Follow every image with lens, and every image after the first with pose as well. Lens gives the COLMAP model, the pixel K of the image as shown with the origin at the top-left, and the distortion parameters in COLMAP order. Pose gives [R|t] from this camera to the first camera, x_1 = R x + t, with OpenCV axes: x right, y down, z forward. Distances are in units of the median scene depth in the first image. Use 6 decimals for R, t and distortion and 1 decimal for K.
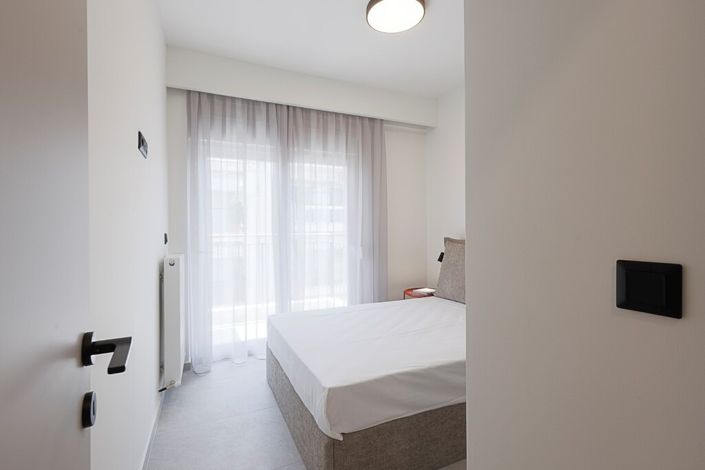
lens RADIAL K [[322.6, 0, 341.5], [0, 322.6, 231.2], [0, 0, 1]] dist [-0.002051, -0.000064]
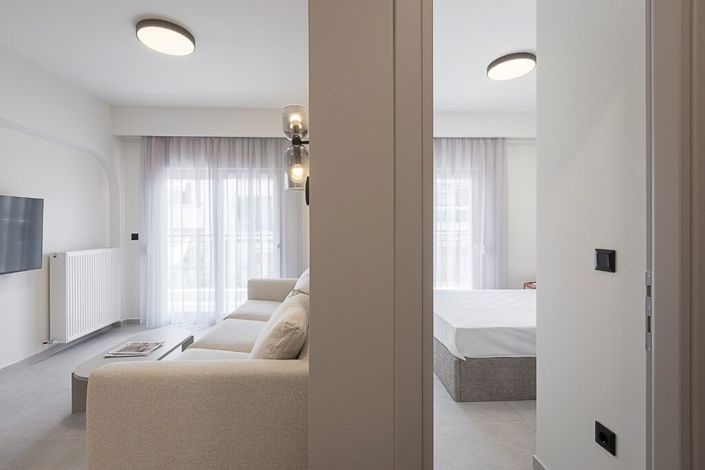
lens RADIAL K [[322.6, 0, 341.5], [0, 322.6, 231.2], [0, 0, 1]] dist [-0.002051, -0.000064]
pose [[0.930601, 0.004492, -0.366007, 0.005736], [-0.001934, 0.999971, 0.007356, -0.008987], [0.366029, -0.006138, 0.930583, -0.343341]]
